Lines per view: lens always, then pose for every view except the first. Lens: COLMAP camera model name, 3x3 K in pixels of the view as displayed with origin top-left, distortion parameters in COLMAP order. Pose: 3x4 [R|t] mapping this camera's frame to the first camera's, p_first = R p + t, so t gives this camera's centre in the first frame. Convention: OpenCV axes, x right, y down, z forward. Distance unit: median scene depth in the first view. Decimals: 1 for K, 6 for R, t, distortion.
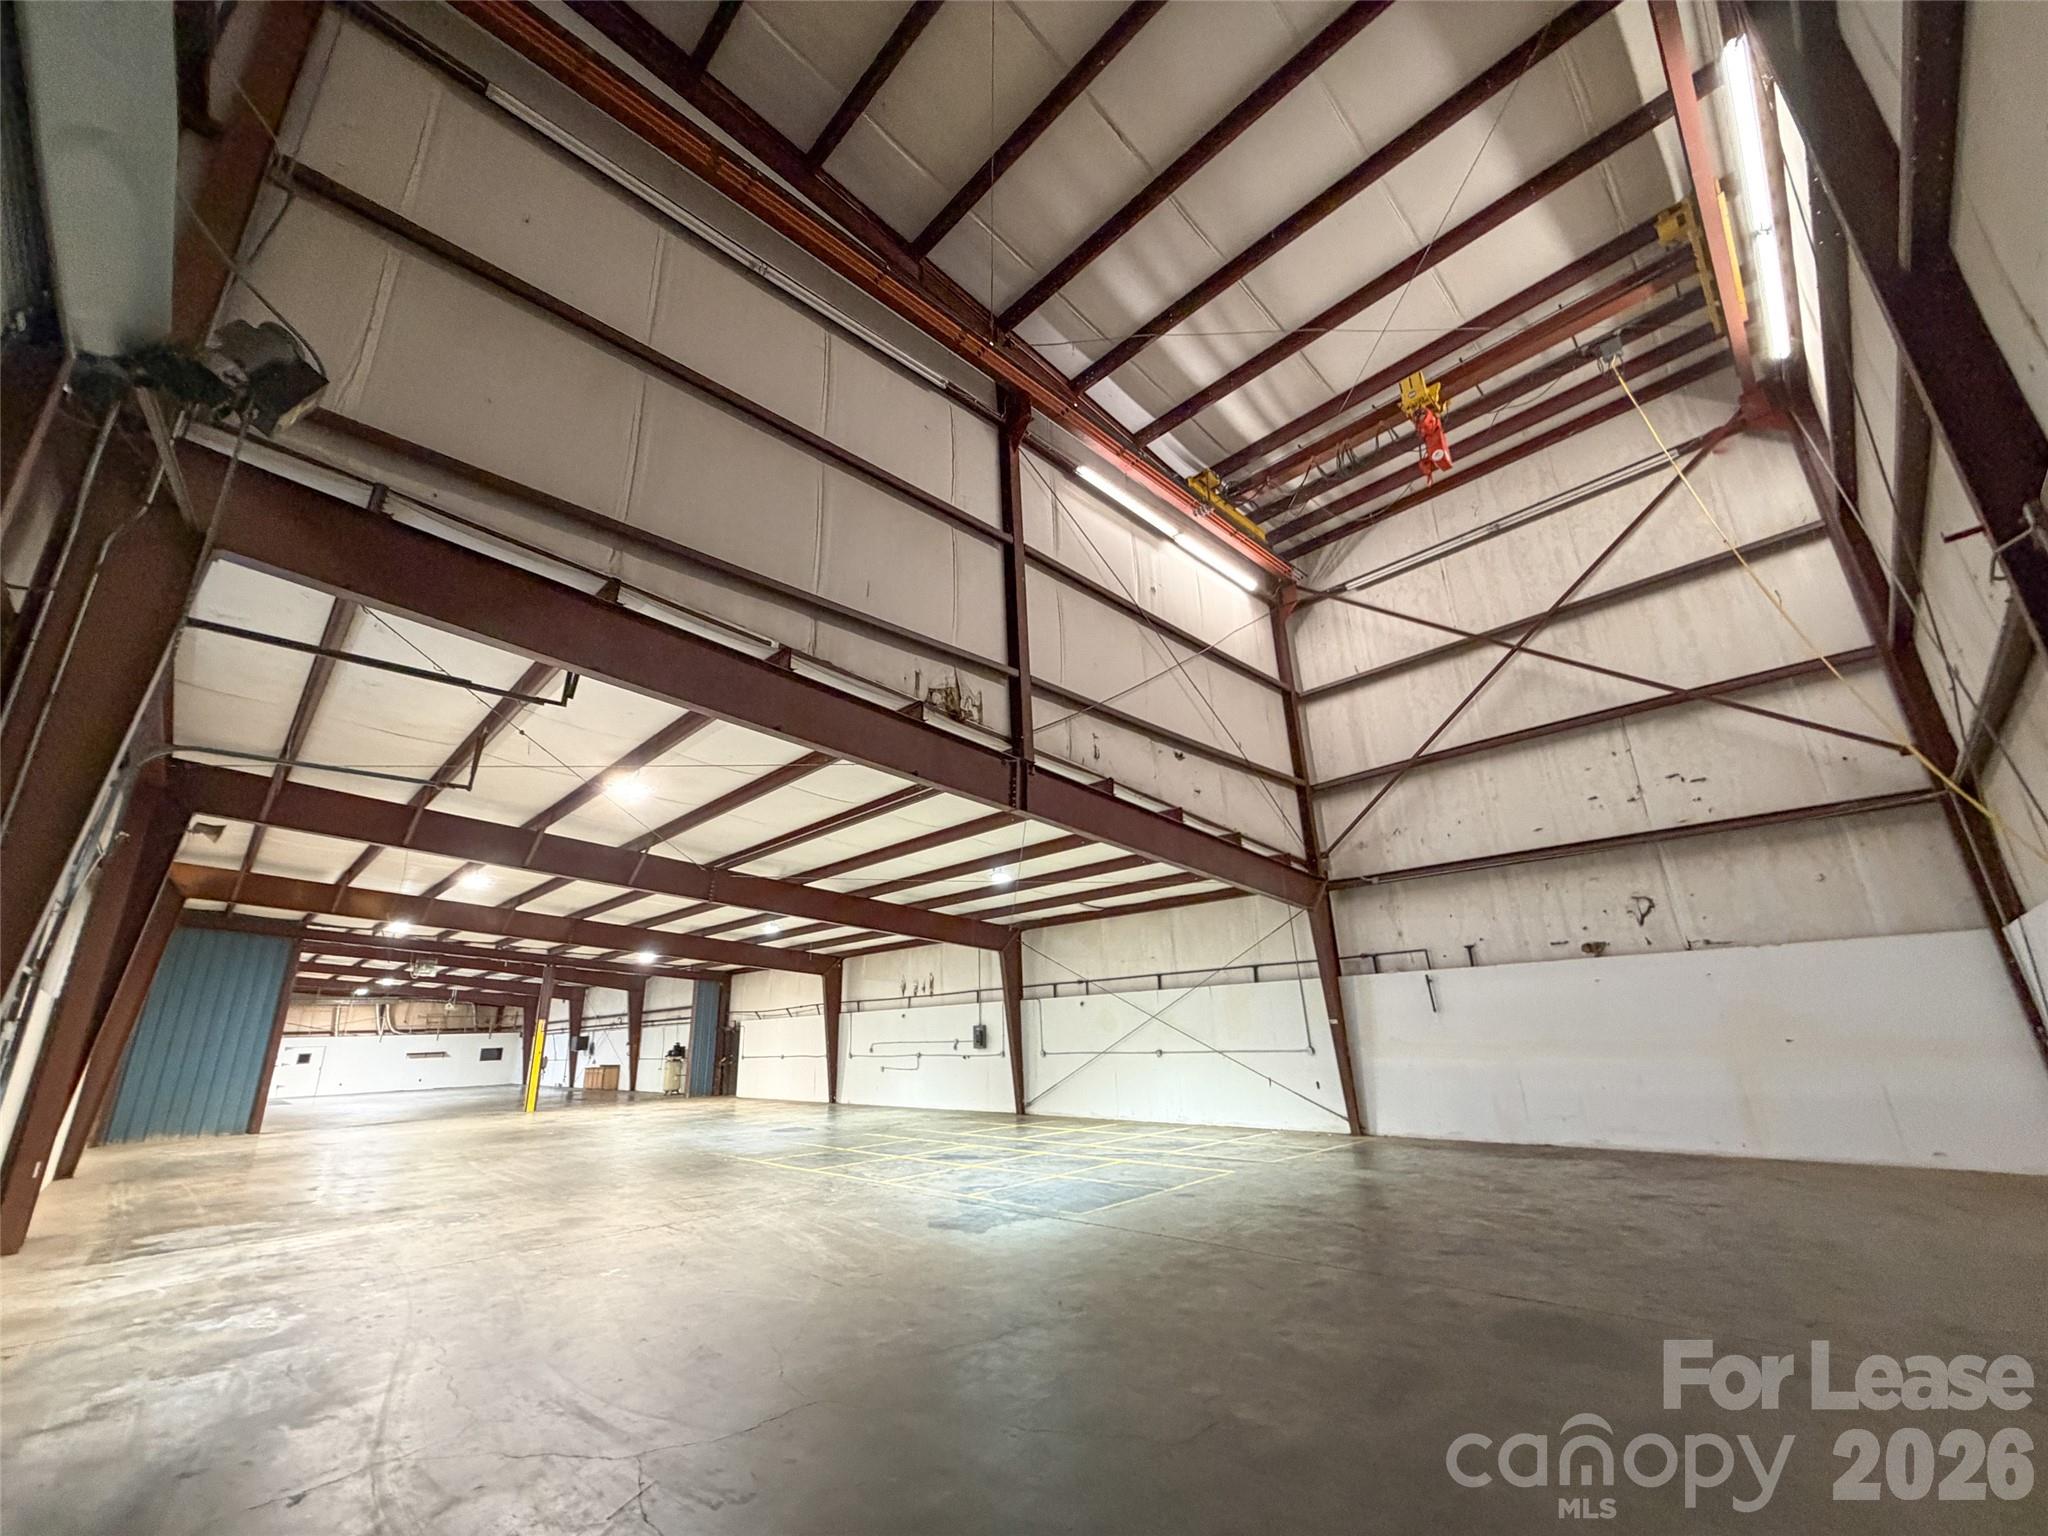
lens RADIAL K [[814.3, 0, 1030.4], [0, 814.3, 771.0], [0, 0, 1]] dist [0.001252, 0.000177]
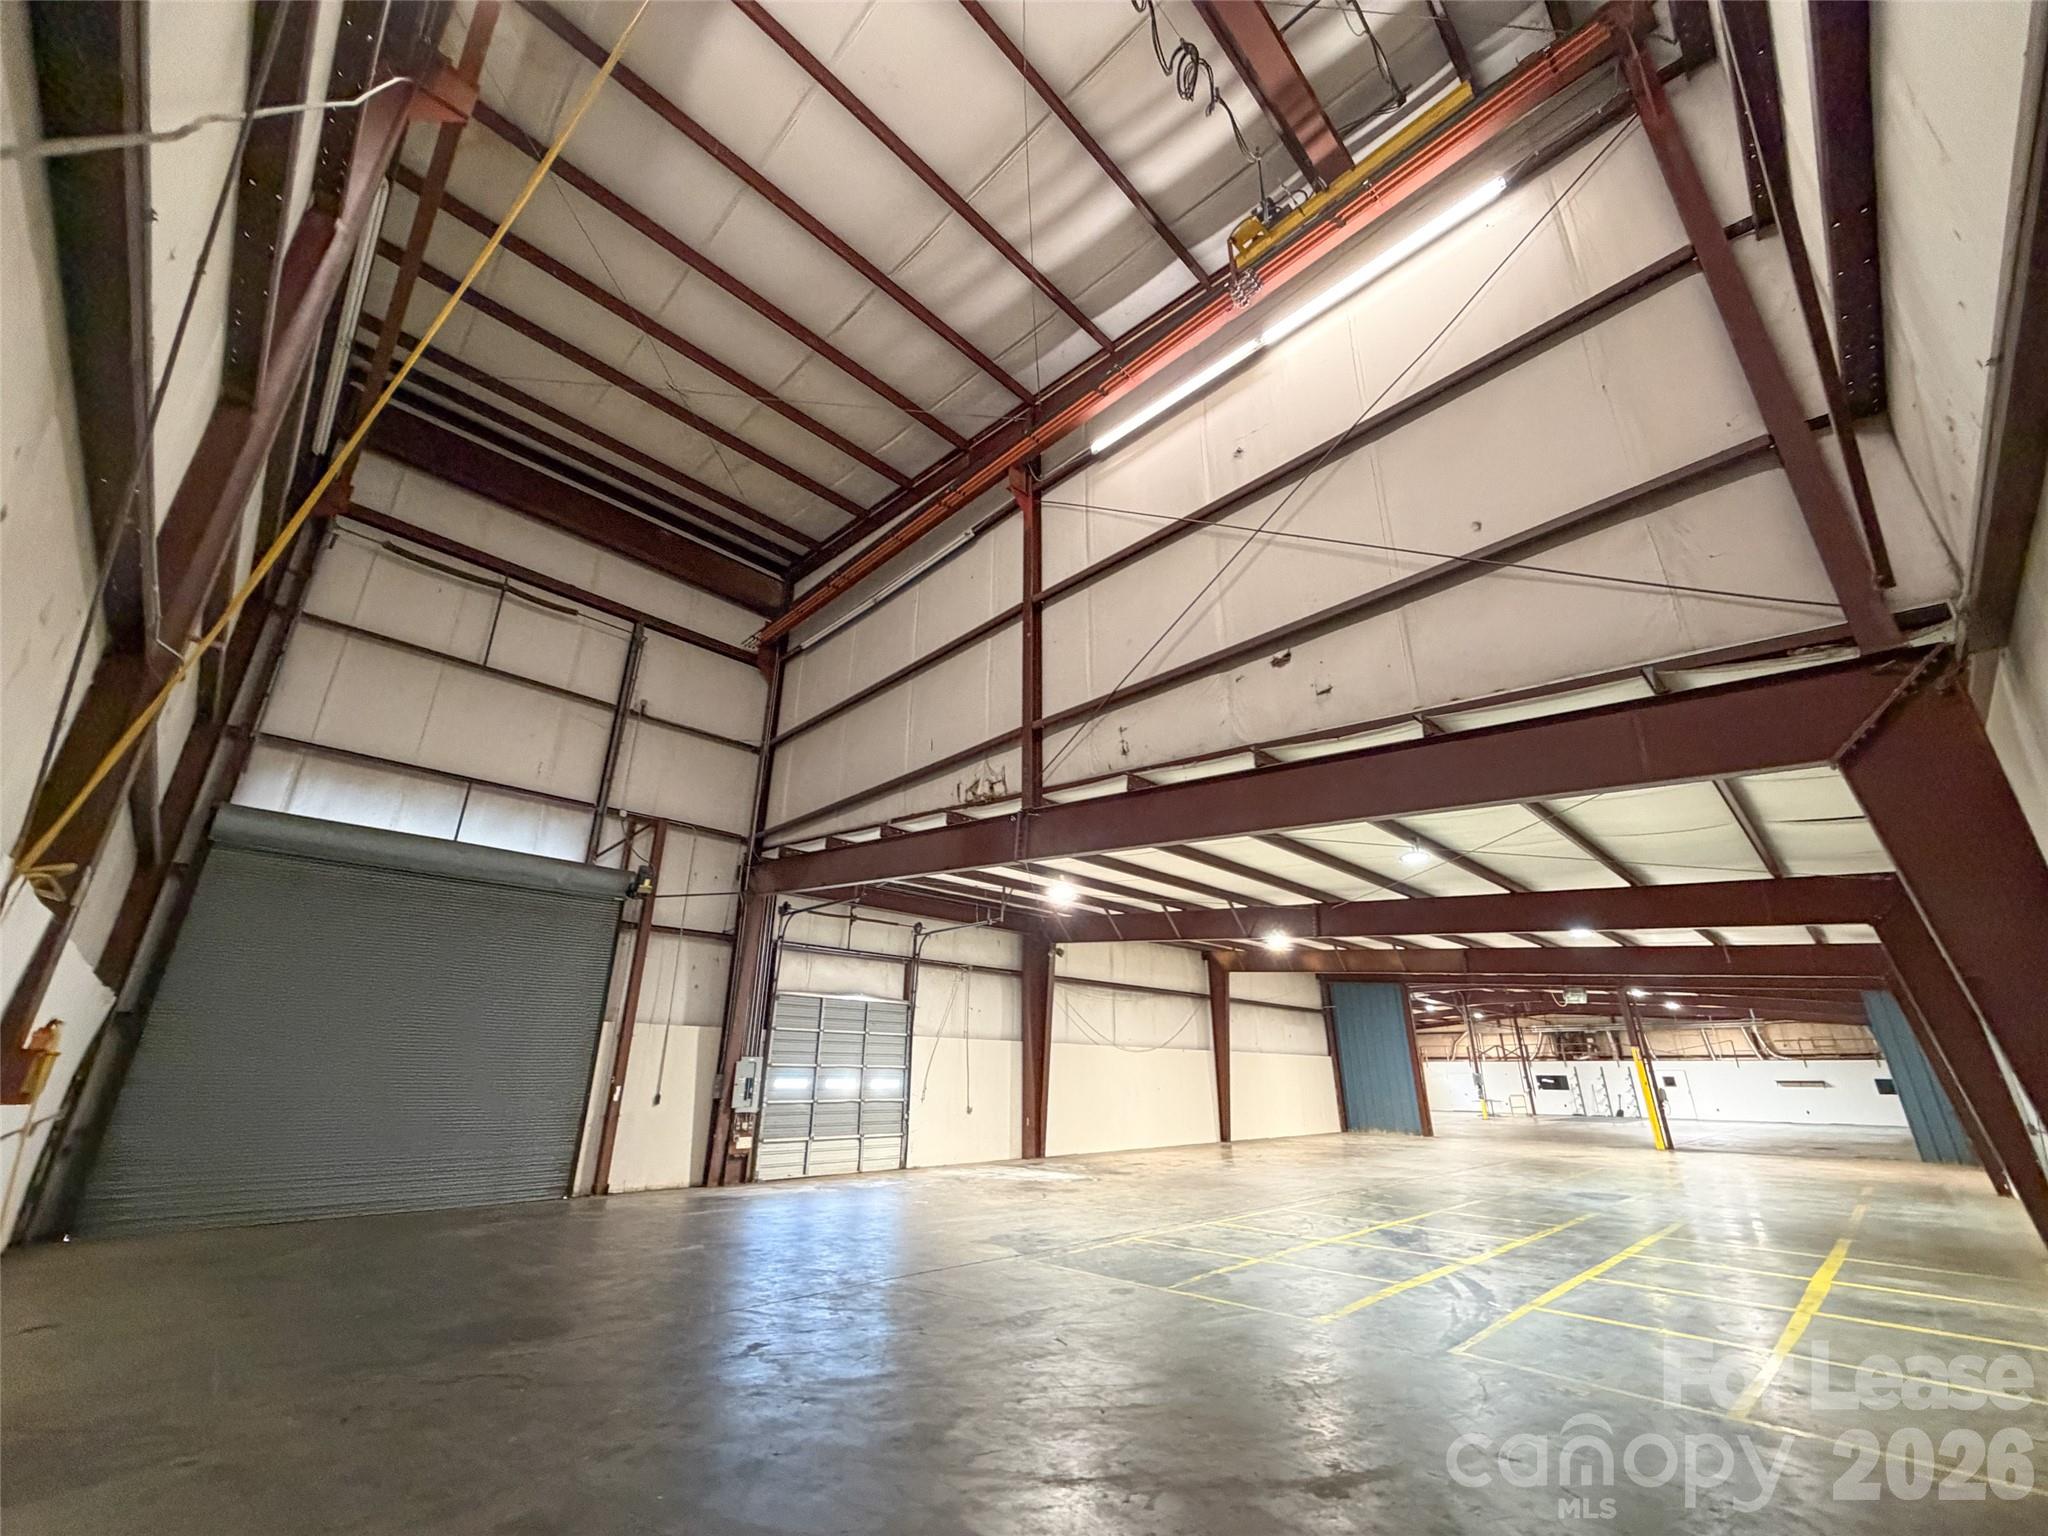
lens RADIAL K [[814.3, 0, 1013.9], [0, 814.3, 766.9], [0, 0, 1]] dist [0.001252, 0.000177]
pose [[-0.011957, -0.319395, -0.947546, 0.930550], [0.294647, 0.904414, -0.308574, 0.236932], [0.955531, -0.282881, 0.083295, 0.848751]]
